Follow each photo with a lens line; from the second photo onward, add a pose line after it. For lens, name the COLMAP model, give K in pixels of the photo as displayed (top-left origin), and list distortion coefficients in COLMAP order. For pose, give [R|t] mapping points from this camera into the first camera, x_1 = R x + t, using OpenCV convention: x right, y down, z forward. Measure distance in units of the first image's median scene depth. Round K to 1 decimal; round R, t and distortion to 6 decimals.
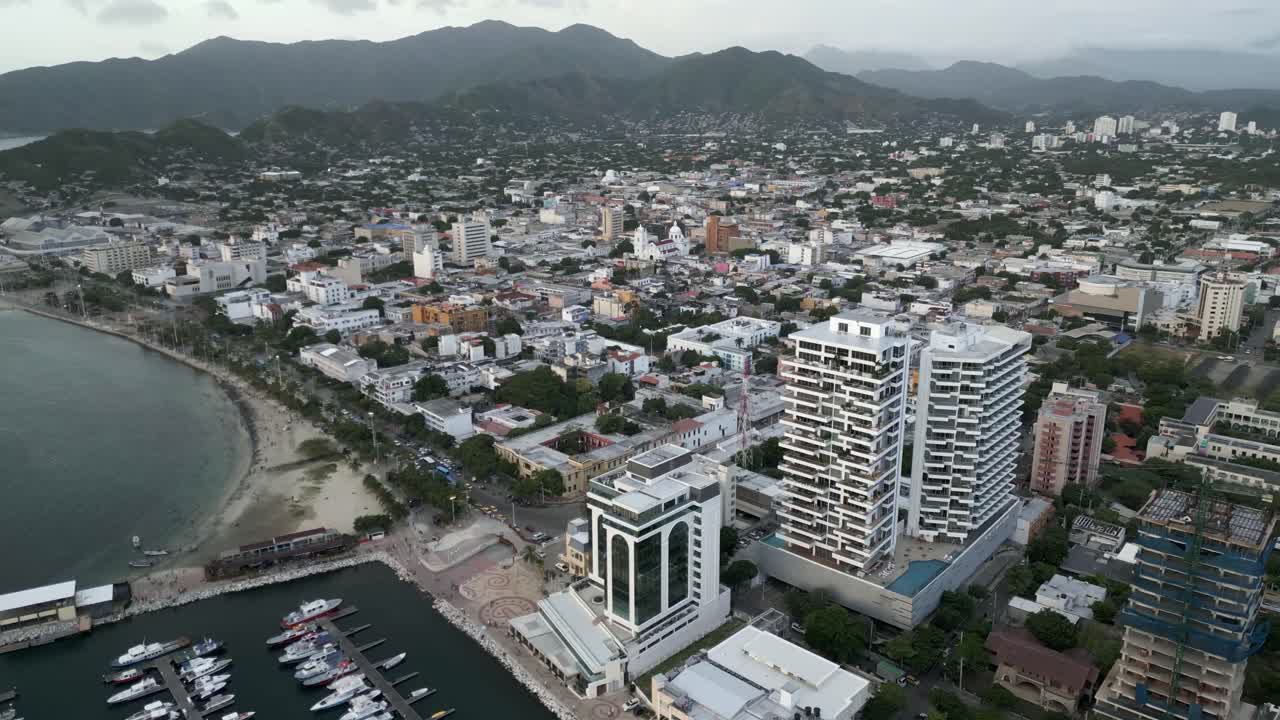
lens RADIAL K [[863.1, 0, 642.6], [0, 863.1, 357.1], [0, 0, 1]] dist [0.050058, -0.035364]
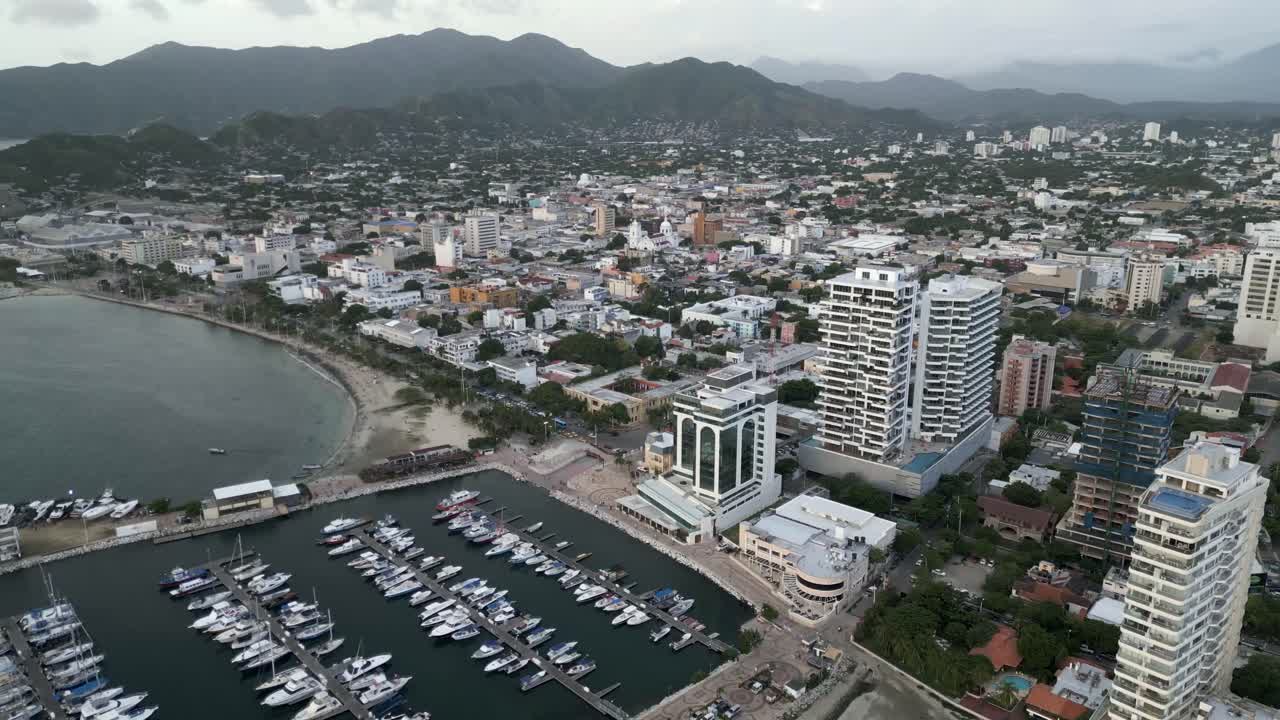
lens RADIAL K [[863.1, 0, 634.0], [0, 863.1, 364.3], [0, 0, 1]] dist [0.050058, -0.035364]
pose [[0.998641, -0.009750, 0.051193, -0.089666], [0.009845, 0.999950, -0.001590, 0.047307], [-0.051175, 0.002092, 0.998688, -0.142518]]
